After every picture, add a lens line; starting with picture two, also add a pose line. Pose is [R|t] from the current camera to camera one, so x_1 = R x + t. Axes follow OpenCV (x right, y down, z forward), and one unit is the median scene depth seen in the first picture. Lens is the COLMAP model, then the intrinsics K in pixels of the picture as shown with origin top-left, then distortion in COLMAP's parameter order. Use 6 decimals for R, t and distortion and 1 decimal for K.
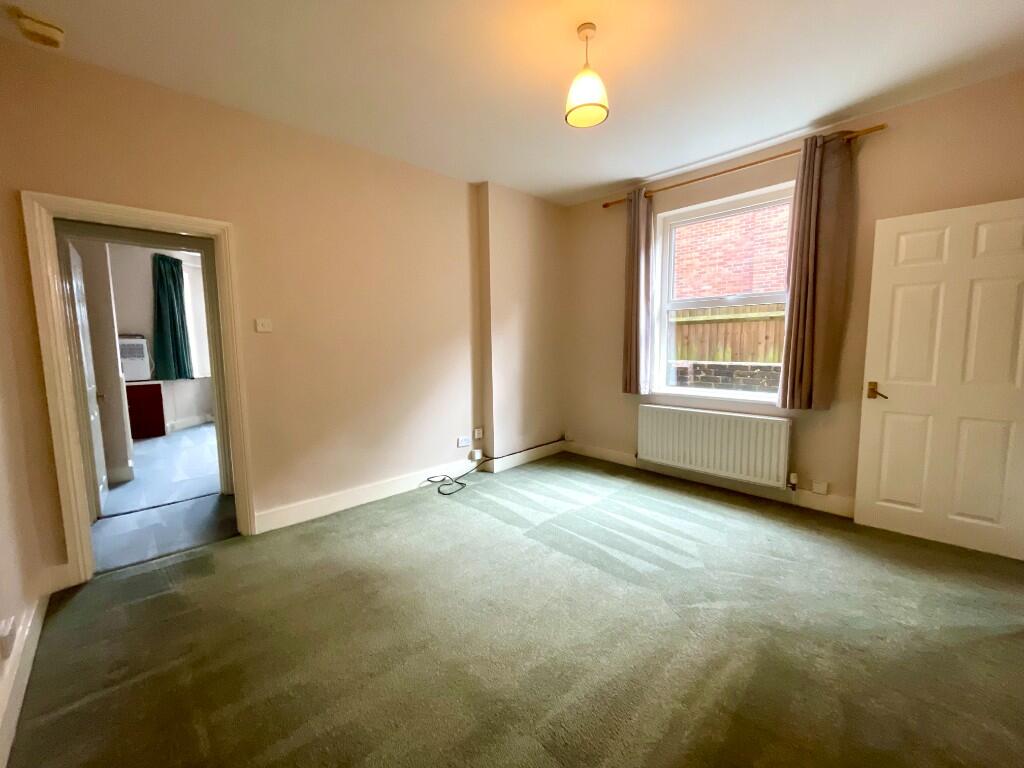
lens RADIAL K [[410.2, 0, 534.7], [0, 410.2, 391.3], [0, 0, 1]] dist [-0.003726, -0.000655]
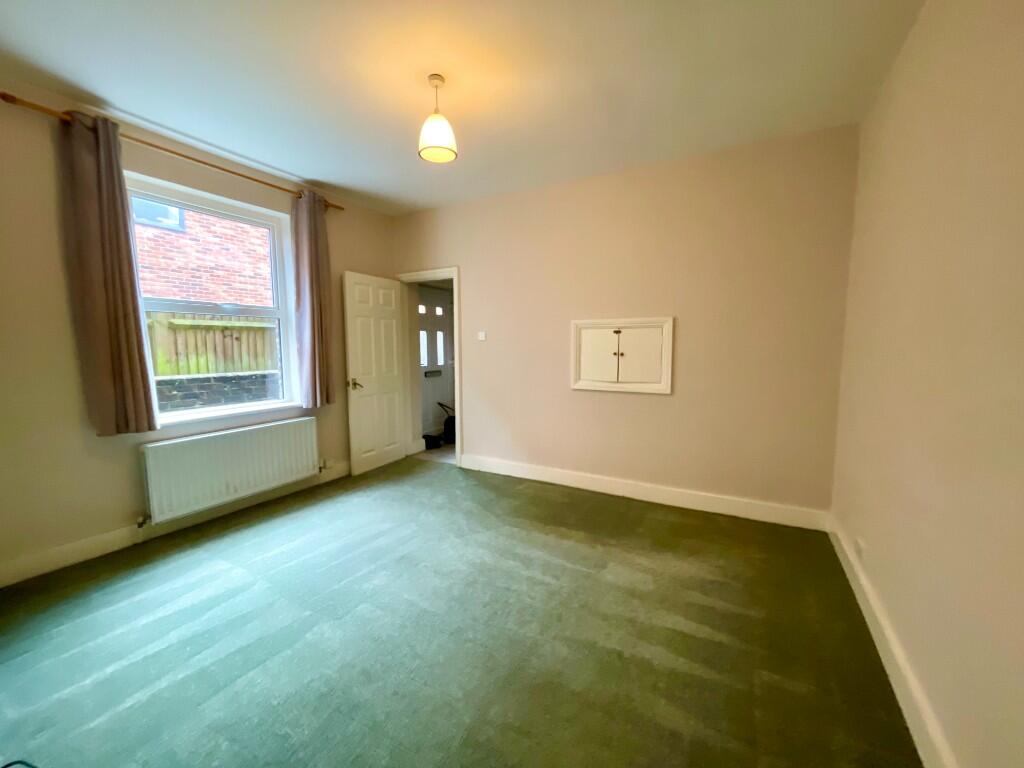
lens RADIAL K [[410.2, 0, 509.2], [0, 410.2, 378.2], [0, 0, 1]] dist [-0.003726, -0.000655]
pose [[-0.258262, -0.071380, 0.963434, -0.796569], [0.113675, 0.988093, 0.103679, -0.116330], [-0.959364, 0.136294, -0.247073, 0.857427]]
